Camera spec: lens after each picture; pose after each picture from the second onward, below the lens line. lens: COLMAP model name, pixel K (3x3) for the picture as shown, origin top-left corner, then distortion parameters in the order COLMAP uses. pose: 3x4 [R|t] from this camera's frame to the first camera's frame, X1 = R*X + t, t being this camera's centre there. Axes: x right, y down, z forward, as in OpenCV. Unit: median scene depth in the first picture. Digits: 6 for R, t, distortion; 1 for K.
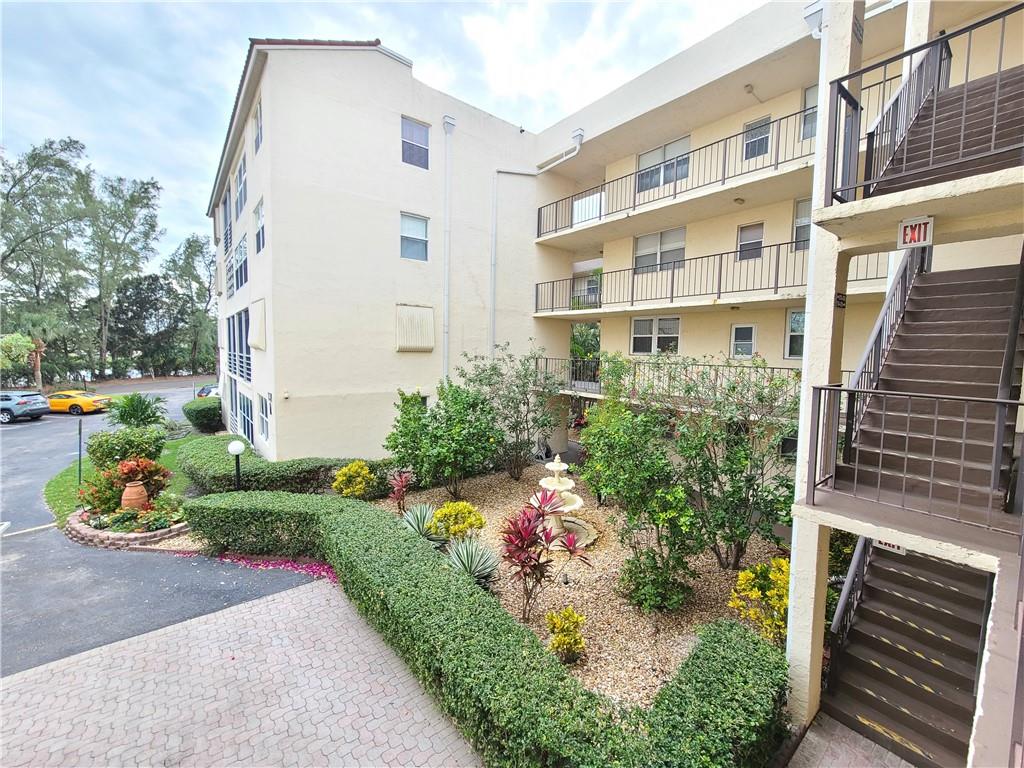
lens RADIAL K [[418.1, 0, 512.7], [0, 418.1, 383.8], [0, 0, 1]] dist [-0.002017, -0.000789]
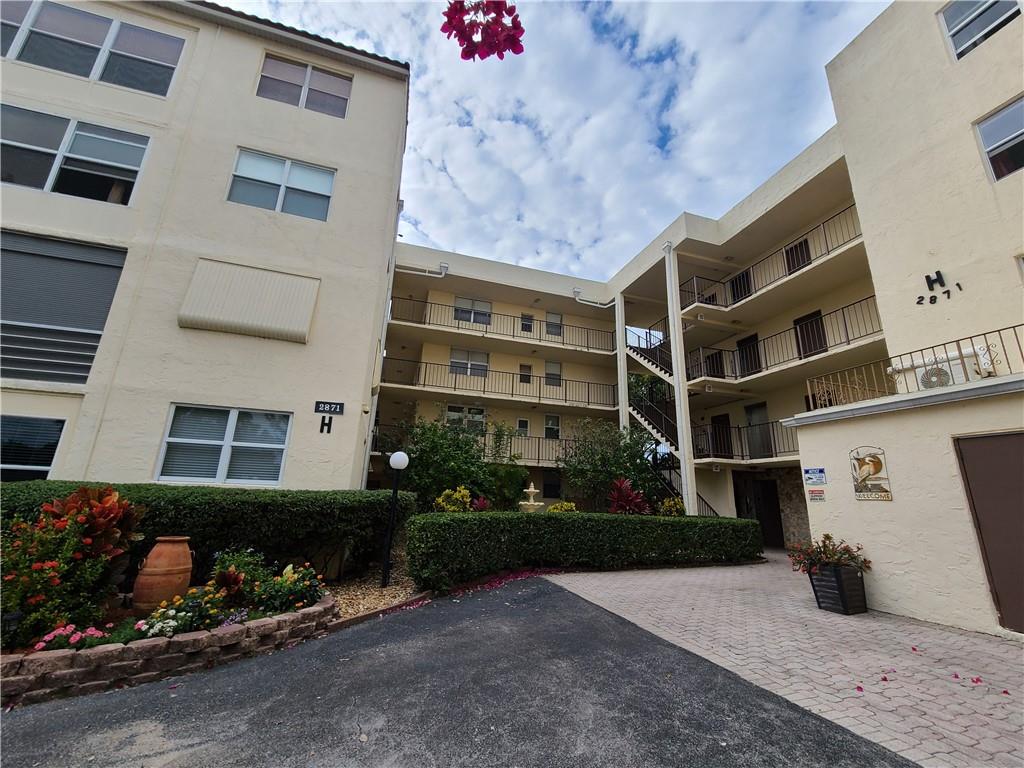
lens RADIAL K [[418.1, 0, 511.8], [0, 418.1, 381.3], [0, 0, 1]] dist [-0.002017, -0.000789]
pose [[0.368113, 0.247813, 0.896148, -1.019858], [0.041481, 0.958490, -0.282092, 0.190000], [-0.928855, 0.141015, 0.342553, 0.419259]]
